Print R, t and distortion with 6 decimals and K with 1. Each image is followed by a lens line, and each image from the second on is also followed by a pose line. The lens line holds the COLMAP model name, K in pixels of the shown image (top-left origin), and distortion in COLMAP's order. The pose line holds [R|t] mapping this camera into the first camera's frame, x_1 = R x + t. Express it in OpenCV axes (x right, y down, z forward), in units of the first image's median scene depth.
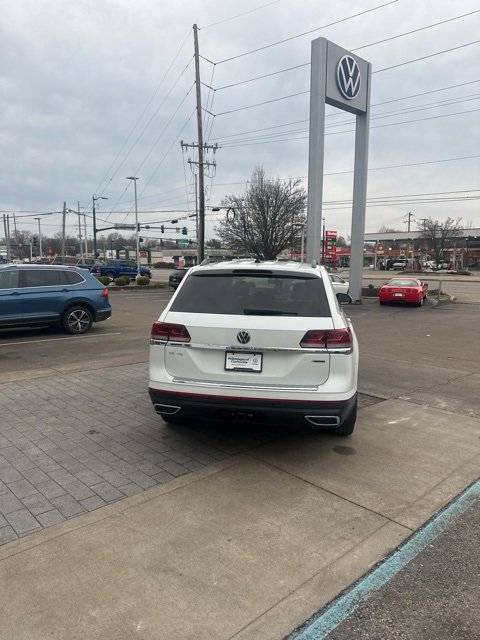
lens RADIAL K [[441.8, 0, 244.3], [0, 441.8, 321.7], [0, 0, 1]] dist [0.104130, -0.161004]
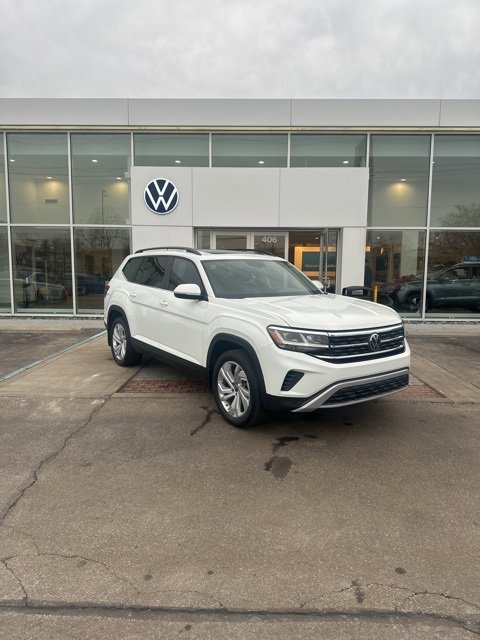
lens RADIAL K [[441.7, 0, 246.7], [0, 441.7, 327.9], [0, 0, 1]] dist [0.130052, -0.214597]
pose [[-0.698153, 0.073887, -0.712125, 0.853414], [-0.108034, 0.972399, 0.206807, -0.194393], [0.707750, 0.221317, -0.670901, 1.964213]]
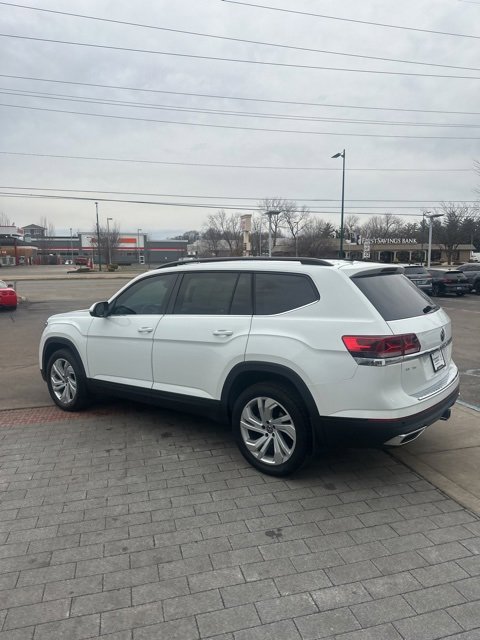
lens RADIAL K [[441.5, 0, 241.6], [0, 441.5, 319.6], [0, 0, 1]] dist [0.095969, -0.137210]
pose [[0.486306, -0.126804, 0.864539, -0.743293], [0.127534, 0.989119, 0.073338, -0.089325], [-0.864432, 0.074594, 0.497186, 0.600248]]
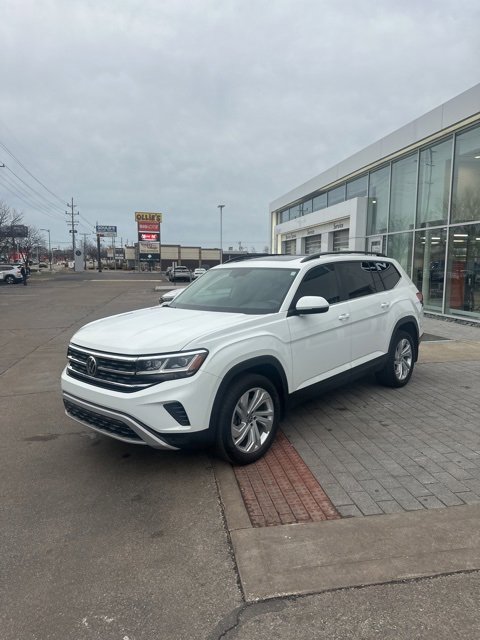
lens RADIAL K [[441.8, 0, 244.3], [0, 441.8, 321.7], [0, 0, 1]] dist [0.104130, -0.161004]
pose [[-0.824969, -0.079204, 0.559600, -0.445076], [0.068417, 0.968855, 0.237989, -0.249659], [-0.561021, 0.234620, -0.793857, 2.010180]]
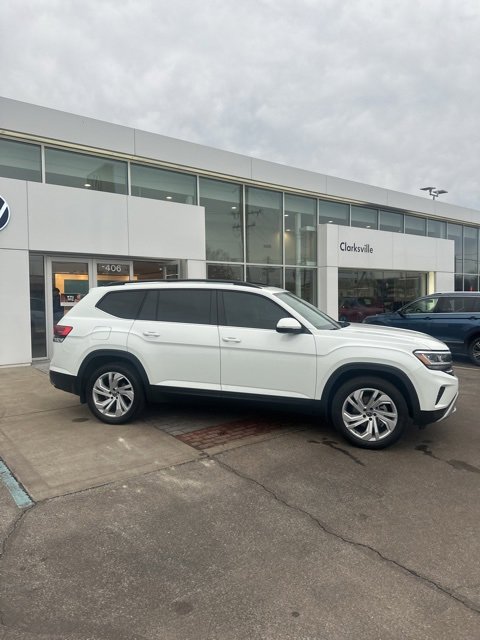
lens RADIAL K [[441.7, 0, 244.5], [0, 441.7, 319.5], [0, 0, 1]] dist [0.099060, -0.160379]
pose [[-0.095229, 0.037693, -0.994742, 1.186561], [-0.120120, 0.991546, 0.049071, -0.110720], [0.988182, 0.124161, -0.089896, 1.232934]]
